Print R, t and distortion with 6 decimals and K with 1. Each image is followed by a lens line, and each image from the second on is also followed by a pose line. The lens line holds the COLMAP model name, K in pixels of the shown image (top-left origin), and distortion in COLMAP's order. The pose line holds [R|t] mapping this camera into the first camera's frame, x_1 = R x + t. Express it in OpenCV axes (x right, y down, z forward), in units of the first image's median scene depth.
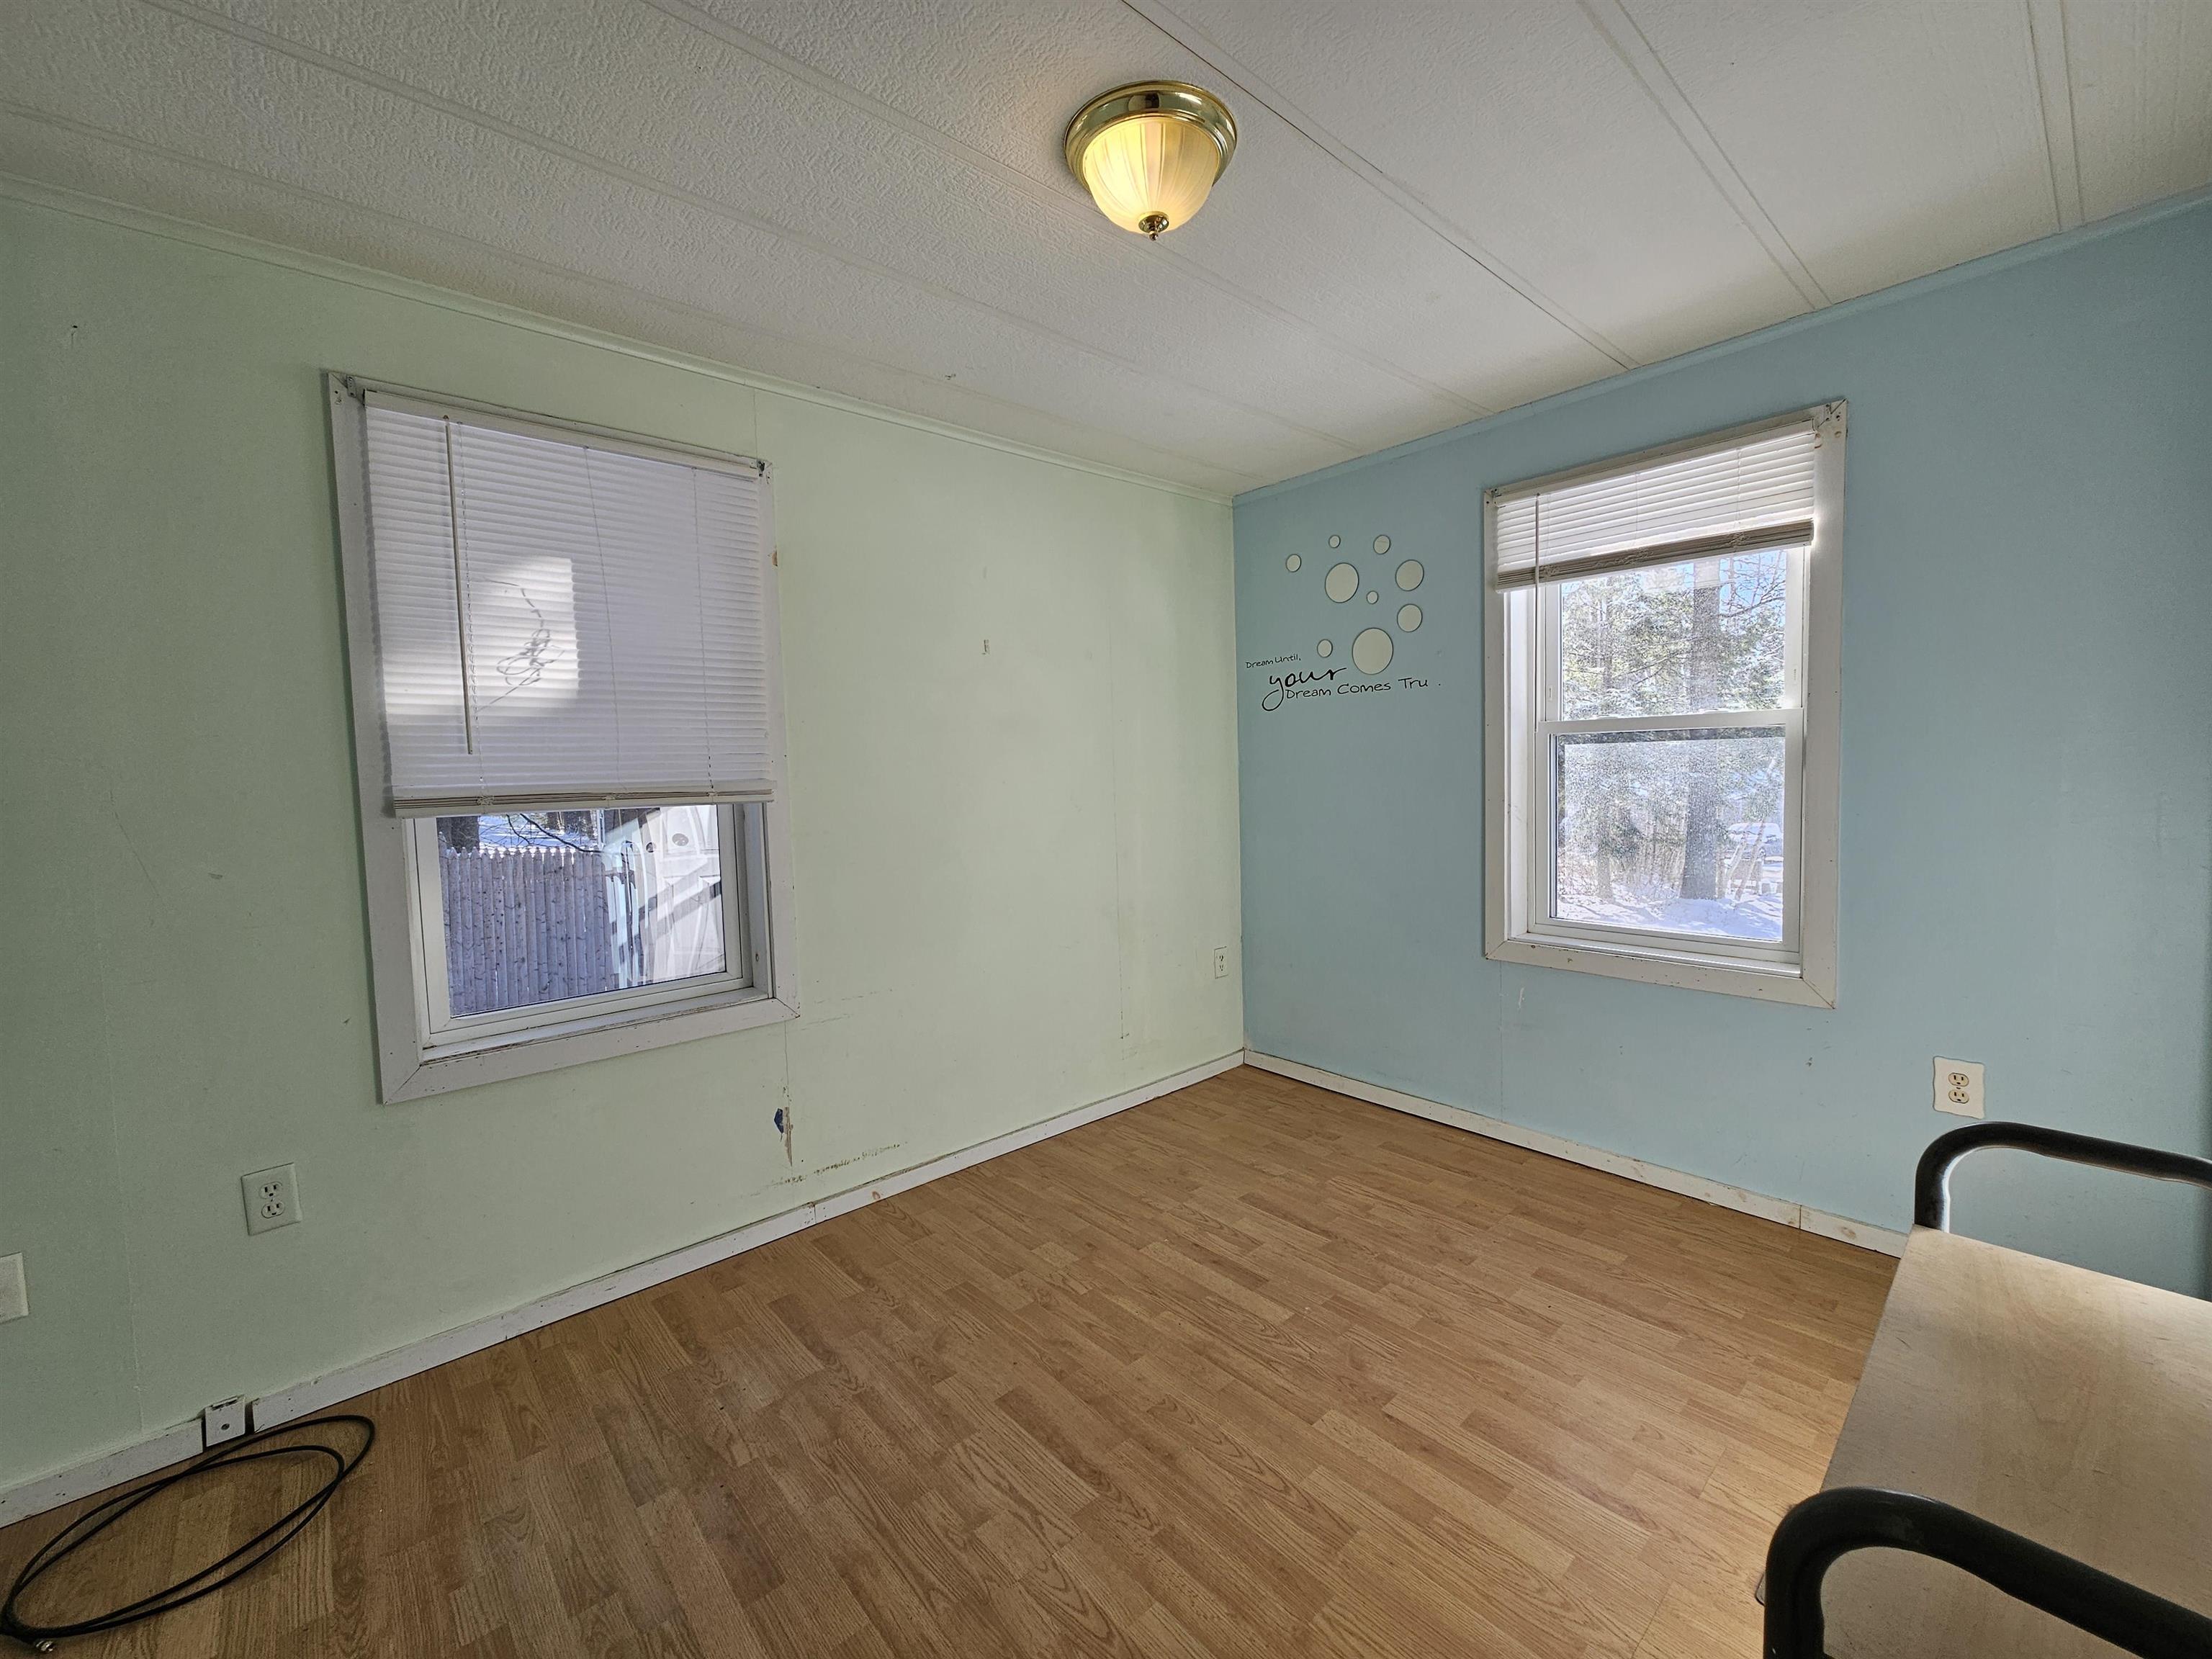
lens RADIAL K [[904.5, 0, 1111.1], [0, 904.5, 813.5], [0, 0, 1]] dist [0.004532, 0.000170]
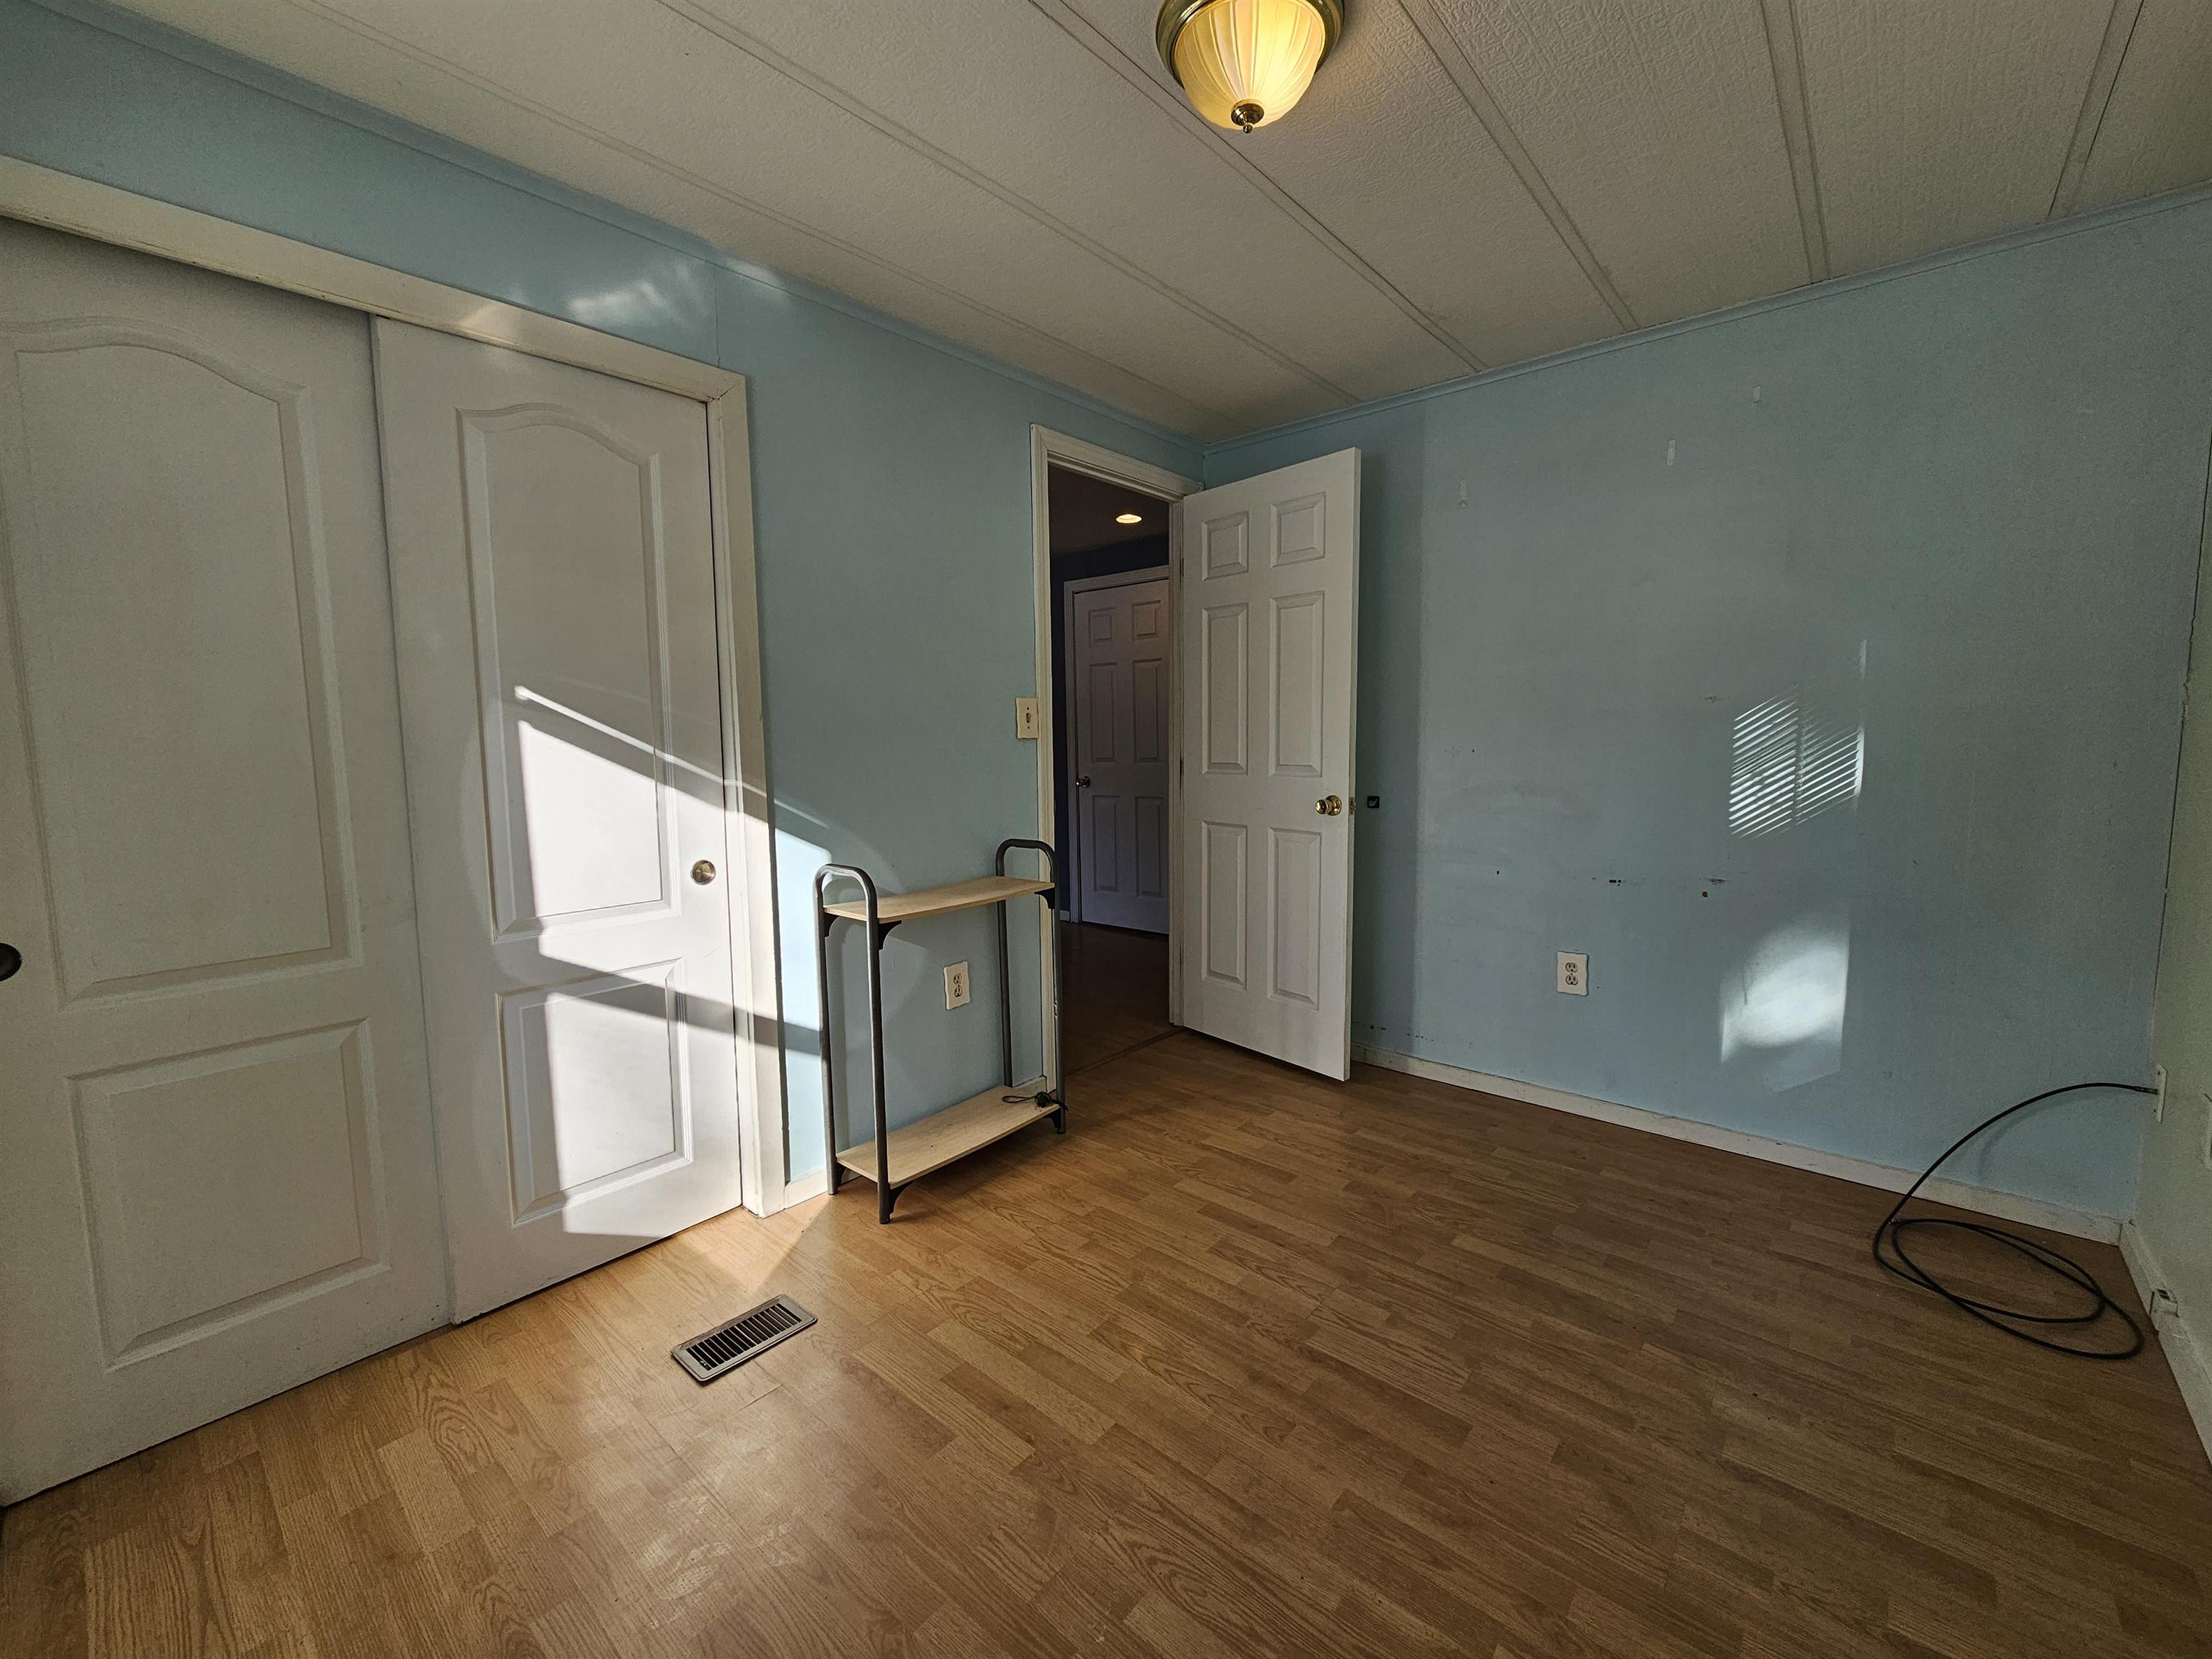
lens RADIAL K [[904.5, 0, 1111.1], [0, 904.5, 813.5], [0, 0, 1]] dist [0.004532, 0.000170]
pose [[-0.990475, 0.051264, -0.127792, 0.315536], [0.031081, 0.987395, 0.155192, -0.085598], [0.134137, 0.149742, -0.979584, 1.830865]]
